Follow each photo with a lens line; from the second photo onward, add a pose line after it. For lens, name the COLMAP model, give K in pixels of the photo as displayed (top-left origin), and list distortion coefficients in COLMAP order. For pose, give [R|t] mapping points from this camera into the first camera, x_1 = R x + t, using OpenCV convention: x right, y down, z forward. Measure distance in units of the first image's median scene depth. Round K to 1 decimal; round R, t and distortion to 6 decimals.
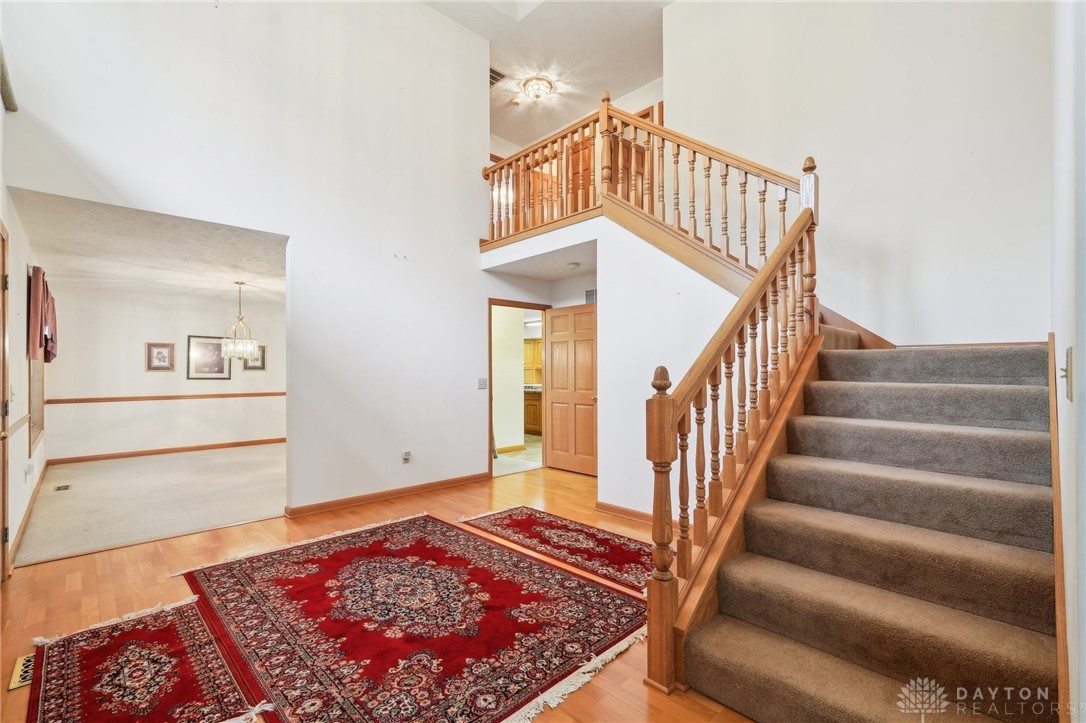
lens RADIAL K [[482.3, 0, 544.0], [0, 482.3, 362.8], [0, 0, 1]] dist [-0.003899, -0.000217]
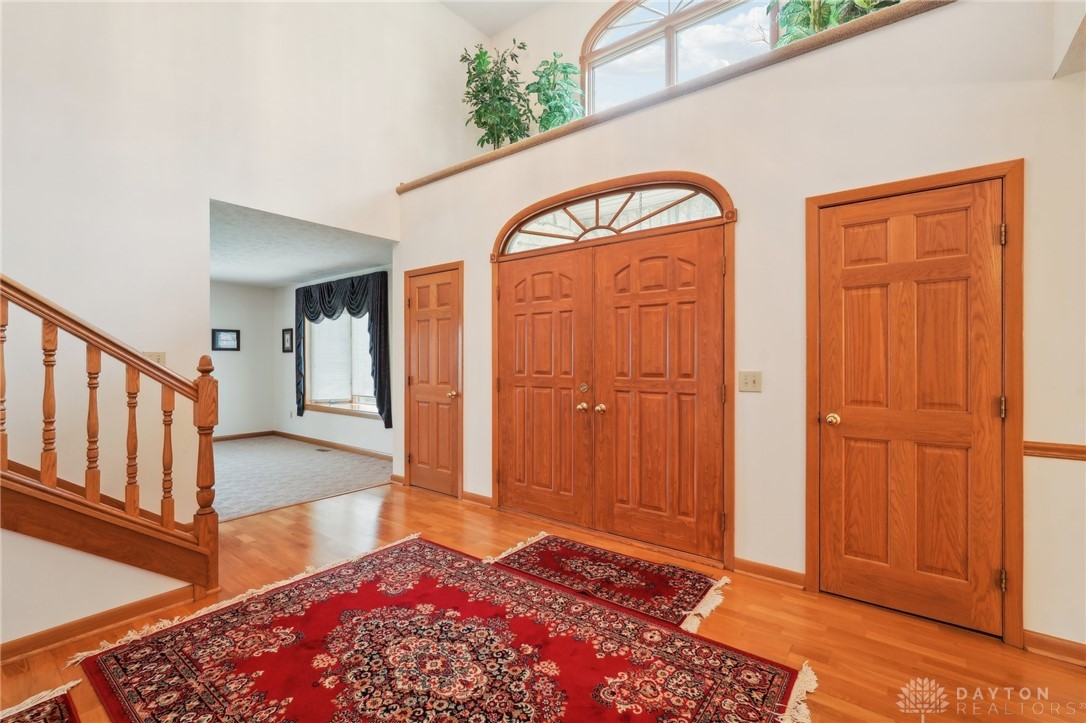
lens RADIAL K [[482.3, 0, 538.0], [0, 482.3, 363.5], [0, 0, 1]] dist [-0.003899, -0.000217]
pose [[-0.991818, 0.007282, -0.127450, -0.413949], [0.008771, 0.999900, -0.011122, 0.044186], [0.127356, -0.012149, -0.991783, 2.024750]]
